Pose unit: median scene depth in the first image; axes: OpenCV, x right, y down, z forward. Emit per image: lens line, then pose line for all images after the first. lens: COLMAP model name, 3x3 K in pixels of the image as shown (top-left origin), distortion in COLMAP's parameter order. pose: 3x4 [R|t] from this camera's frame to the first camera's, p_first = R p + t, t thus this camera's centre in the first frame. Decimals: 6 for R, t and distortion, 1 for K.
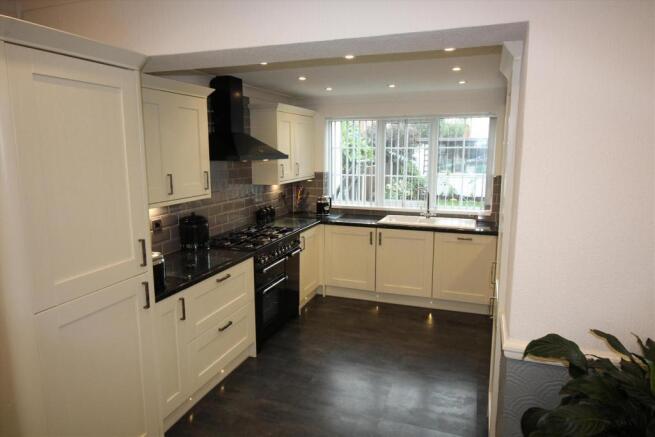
lens RADIAL K [[438.5, 0, 327.5], [0, 438.5, 218.5], [0, 0, 1]] dist [0.008503, 0.000693]
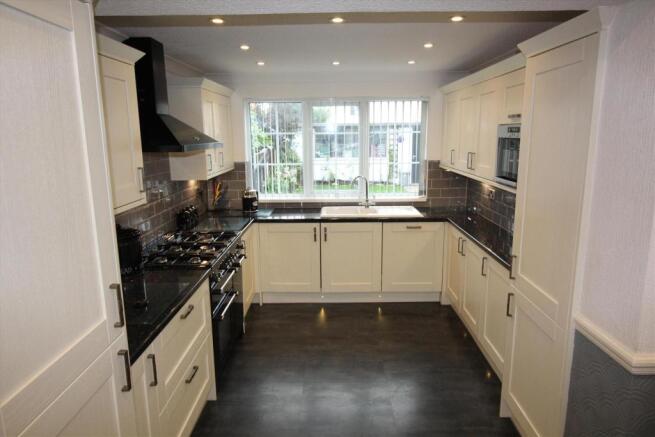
lens RADIAL K [[428.3, 0, 327.5], [0, 428.3, 218.5], [0, 0, 1]] dist [-0.006726, -0.001238]
pose [[0.938723, -0.075112, 0.336389, -0.166680], [0.063004, 0.996916, 0.046783, -0.027031], [-0.338865, -0.022722, 0.940560, 0.167478]]
